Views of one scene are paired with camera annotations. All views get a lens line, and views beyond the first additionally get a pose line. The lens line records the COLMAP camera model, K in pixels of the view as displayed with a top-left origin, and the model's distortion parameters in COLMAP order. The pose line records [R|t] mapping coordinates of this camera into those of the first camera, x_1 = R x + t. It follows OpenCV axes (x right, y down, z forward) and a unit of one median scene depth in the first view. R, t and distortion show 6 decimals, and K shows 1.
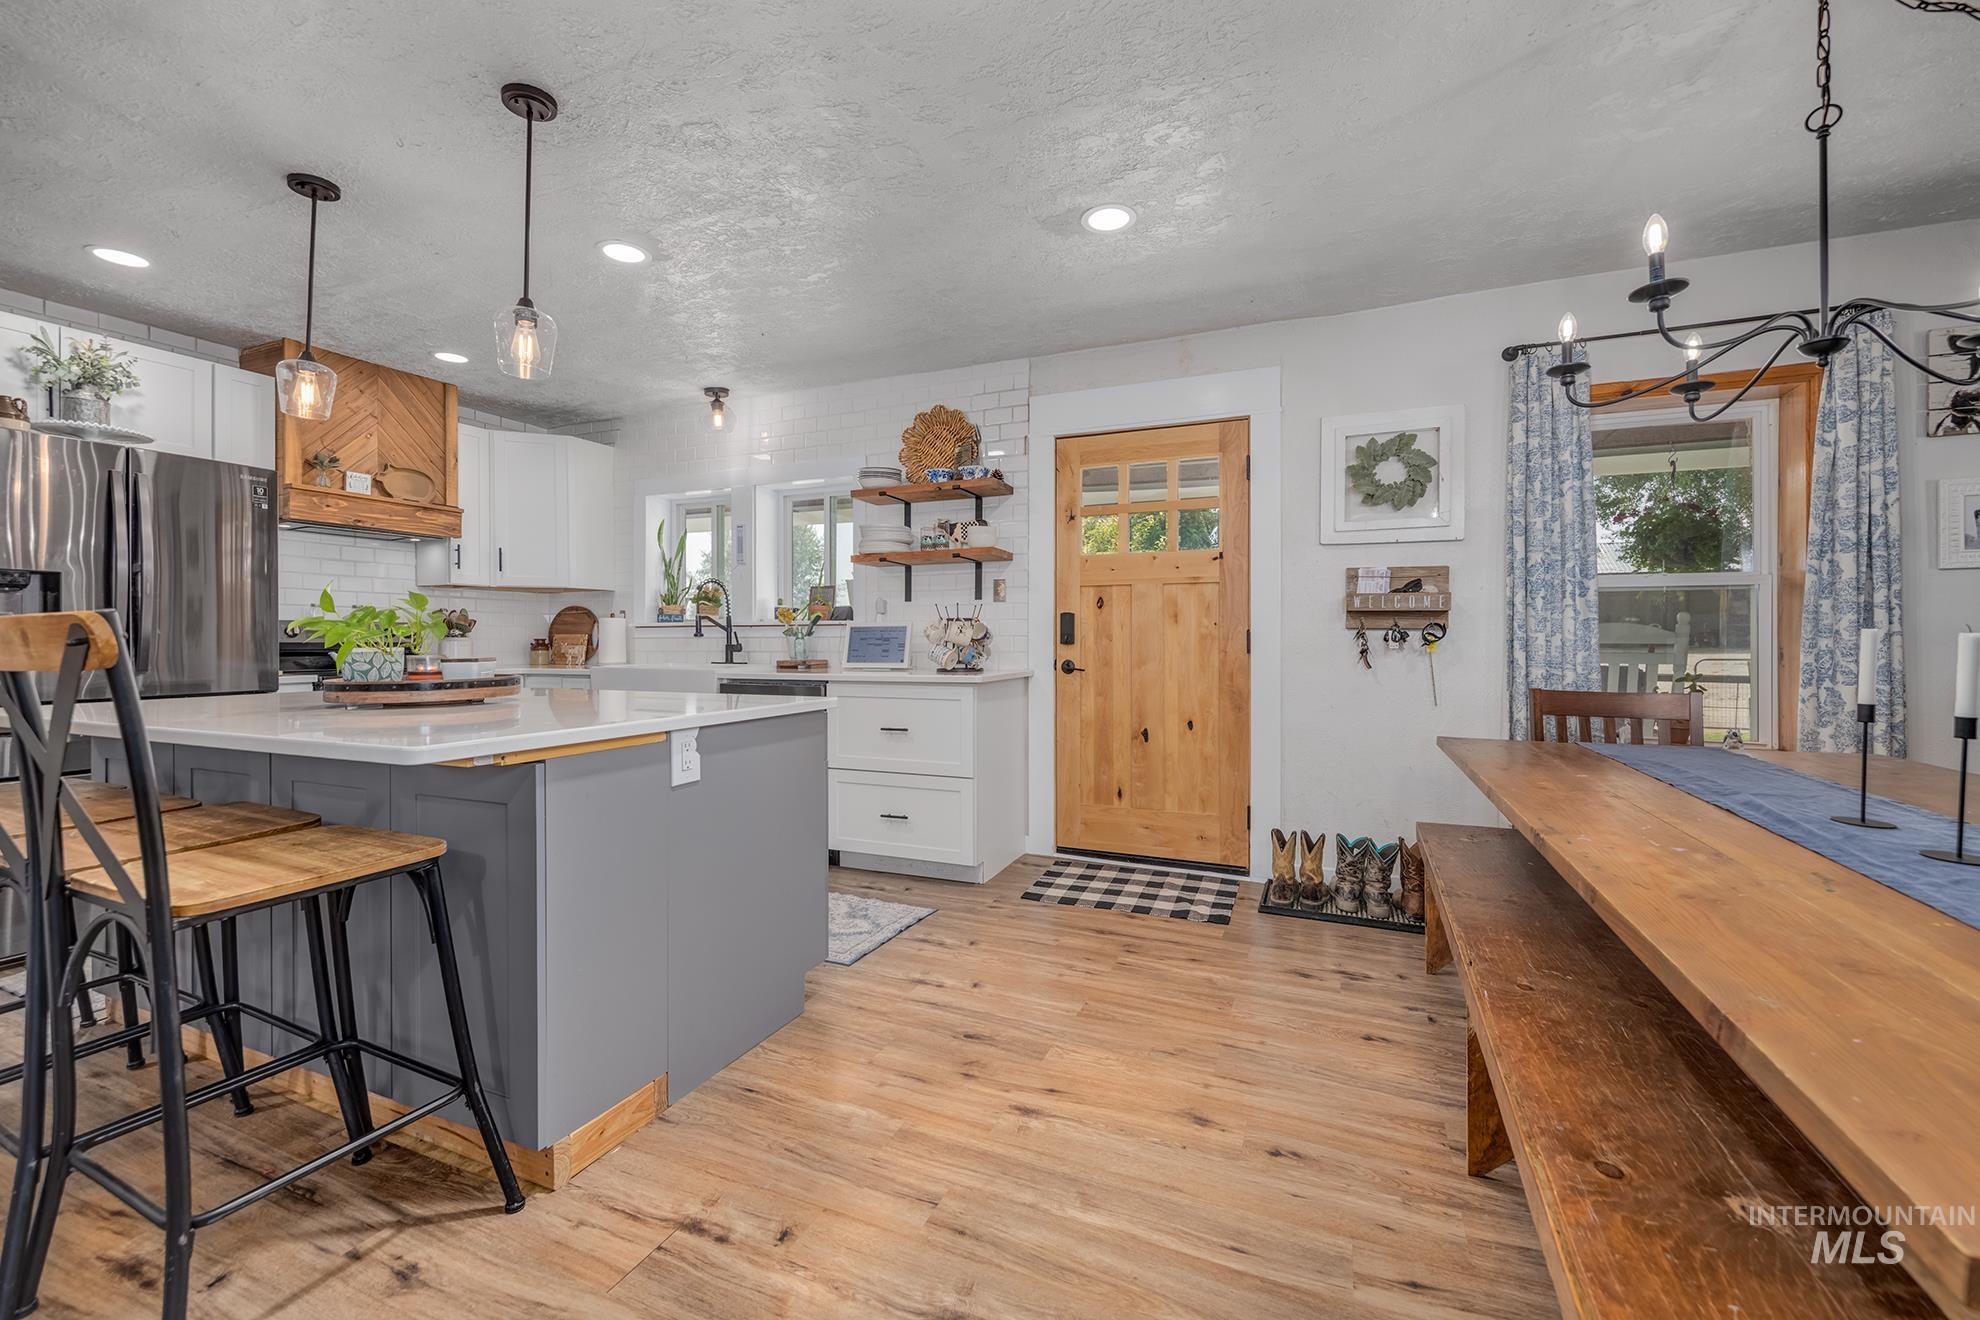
lens RADIAL K [[801.6, 0, 996.8], [0, 801.6, 640.5], [0, 0, 1]] dist [-0.000215, -0.000153]
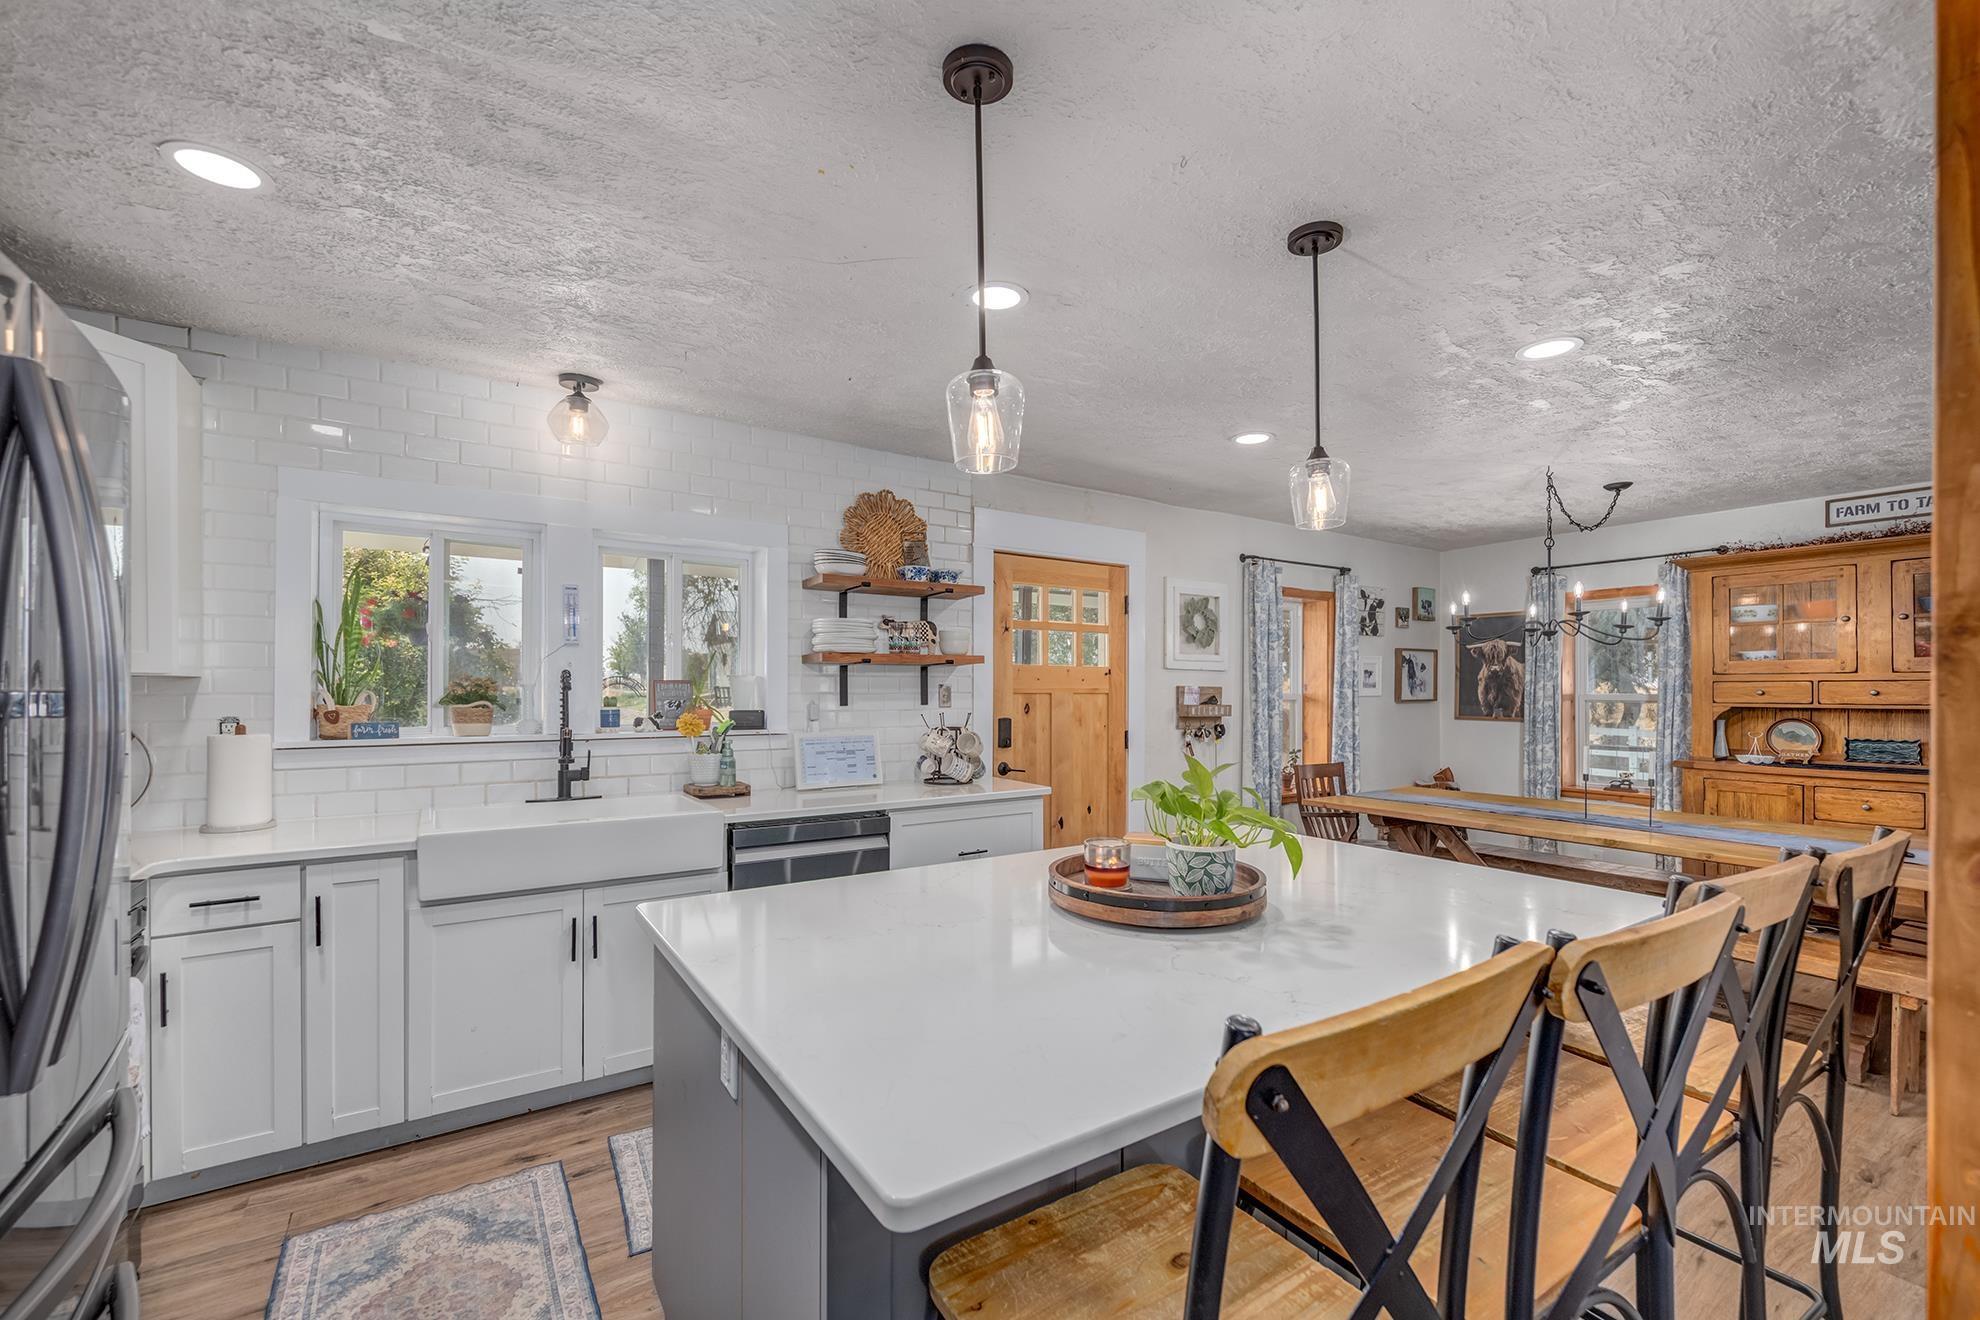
lens RADIAL K [[825.2, 0, 991.3], [0, 825.2, 694.9], [0, 0, 1]] dist [-0.000766, 0.000086]
pose [[0.545141, -0.005481, 0.838326, -0.841826], [-0.001468, 0.999971, 0.007493, -0.073939], [-0.838343, -0.005315, 0.545117, 0.417716]]
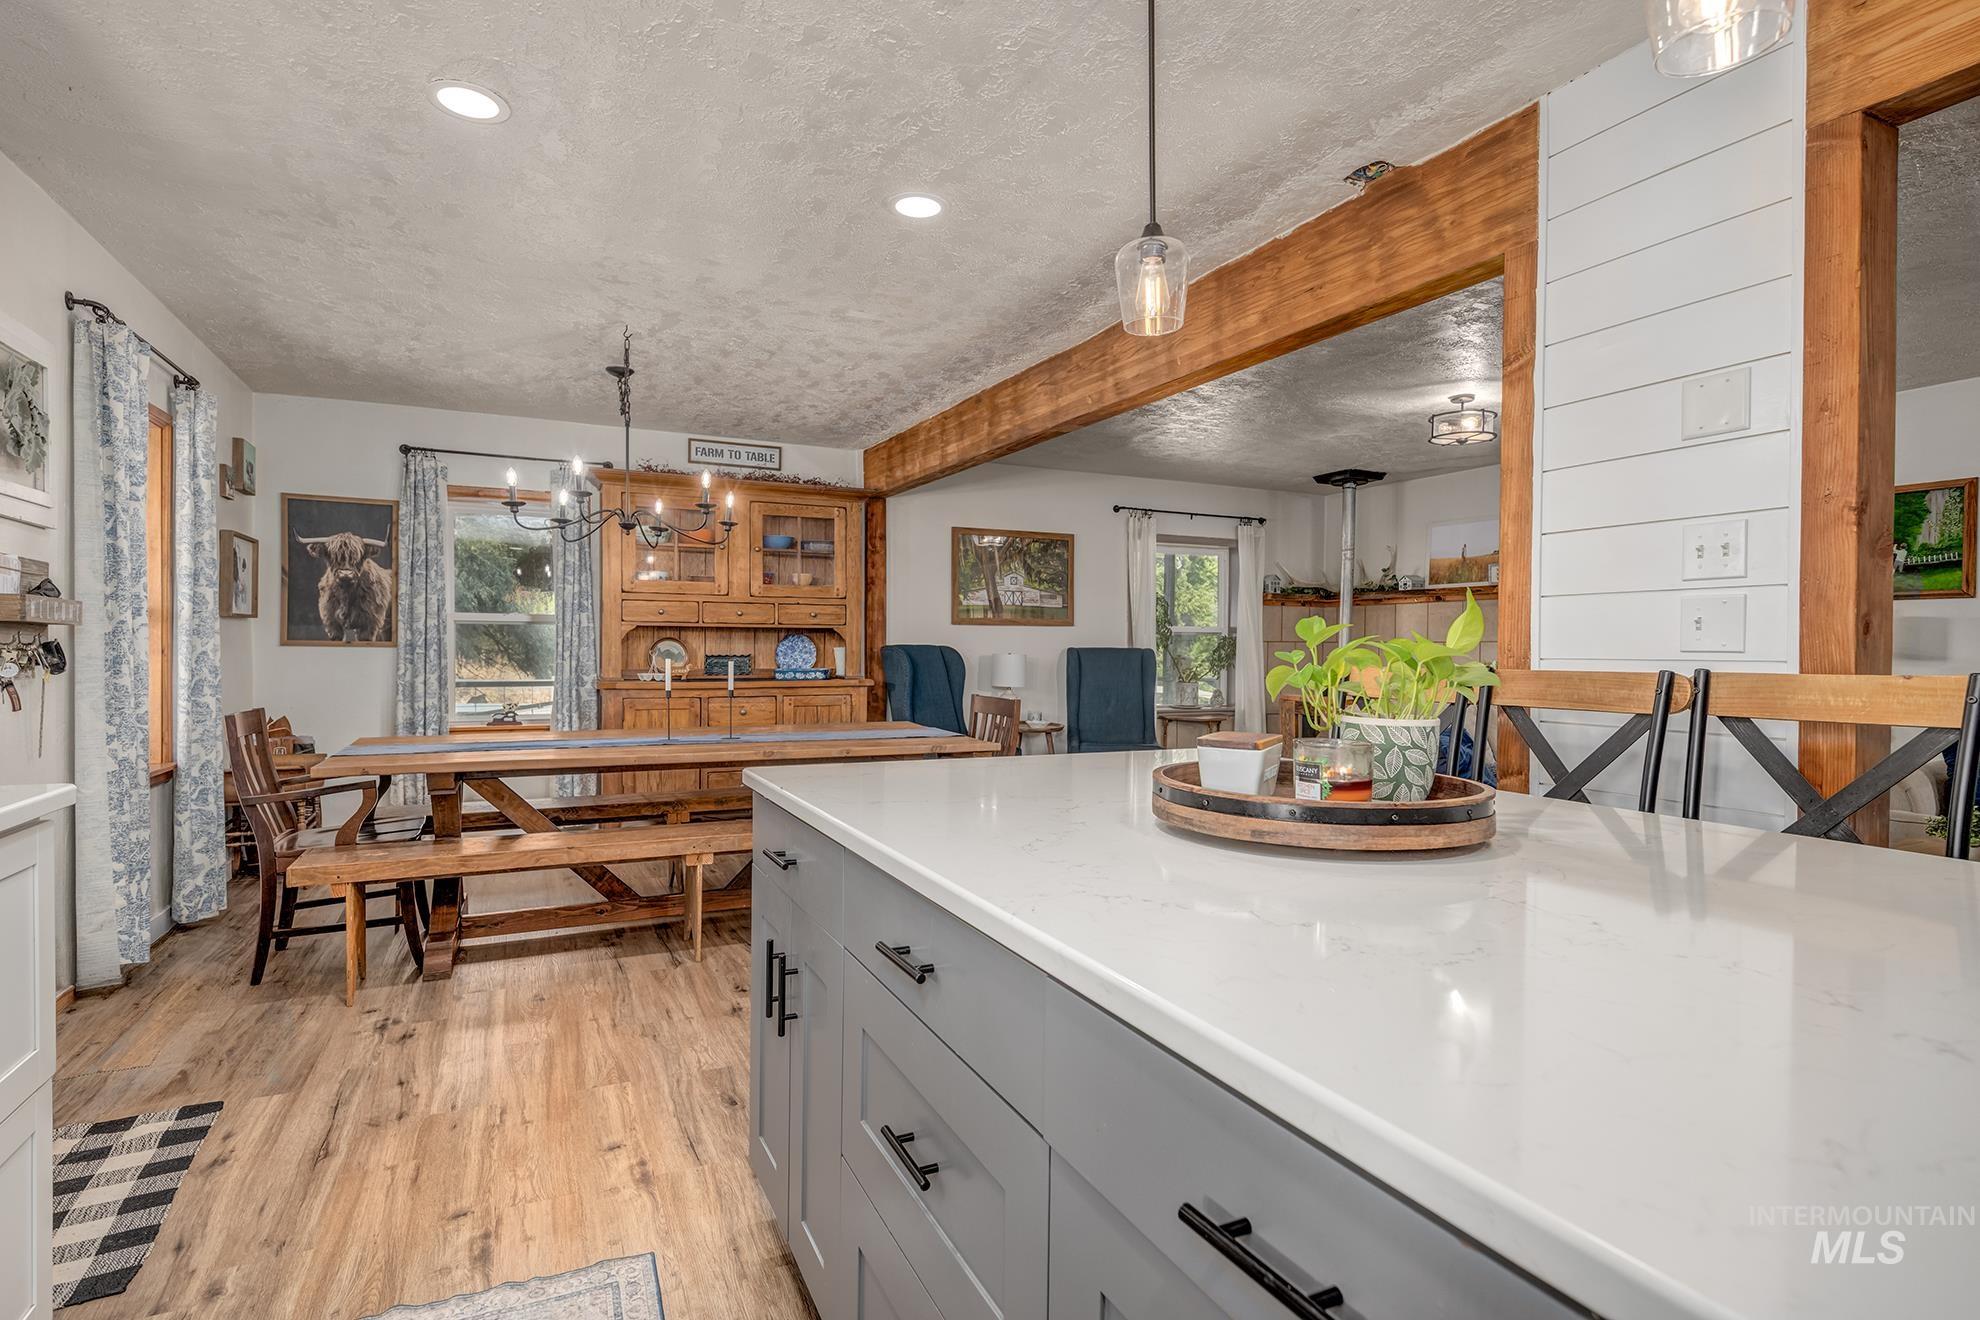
lens RADIAL K [[968.4, 0, 1001.8], [0, 968.4, 661.5], [0, 0, 1]] dist [0.000486, 0.000012]
pose [[-0.763741, -0.018543, 0.645256, -0.549463], [-0.011528, 0.999820, 0.015087, -0.022578], [-0.645420, 0.004085, -0.763817, 0.918268]]
